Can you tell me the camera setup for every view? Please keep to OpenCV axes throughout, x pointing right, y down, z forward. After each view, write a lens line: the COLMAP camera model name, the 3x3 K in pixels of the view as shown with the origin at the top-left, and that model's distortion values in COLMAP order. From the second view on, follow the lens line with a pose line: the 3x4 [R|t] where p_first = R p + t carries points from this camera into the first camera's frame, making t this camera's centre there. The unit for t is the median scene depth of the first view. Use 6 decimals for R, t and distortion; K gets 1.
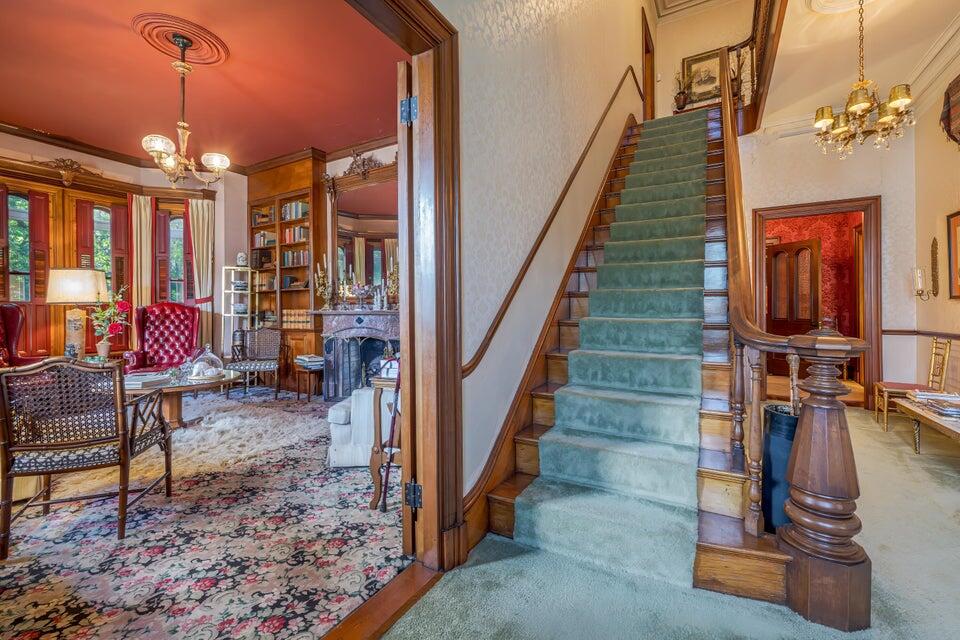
lens RADIAL K [[407.1, 0, 479.8], [0, 407.1, 315.5], [0, 0, 1]] dist [0.002373, 0.000074]
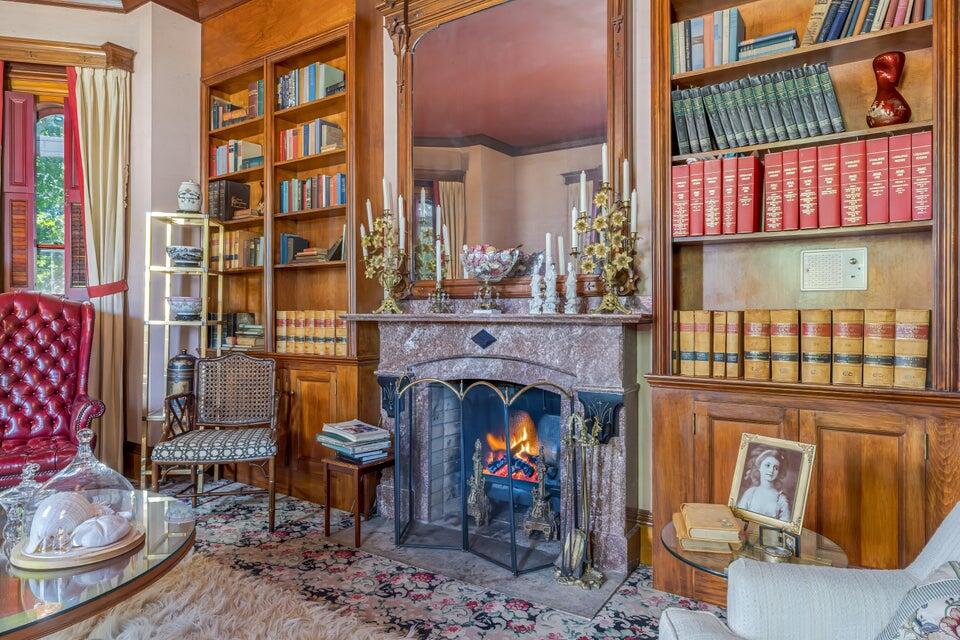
lens RADIAL K [[556.0, 0, 480.9], [0, 556.0, 316.4], [0, 0, 1]] dist [-0.008534, 0.000663]
pose [[0.999513, 0.004132, -0.030932, -0.249197], [-0.004265, 0.999982, -0.004242, -0.006684], [0.030914, 0.004371, 0.999513, 0.410360]]
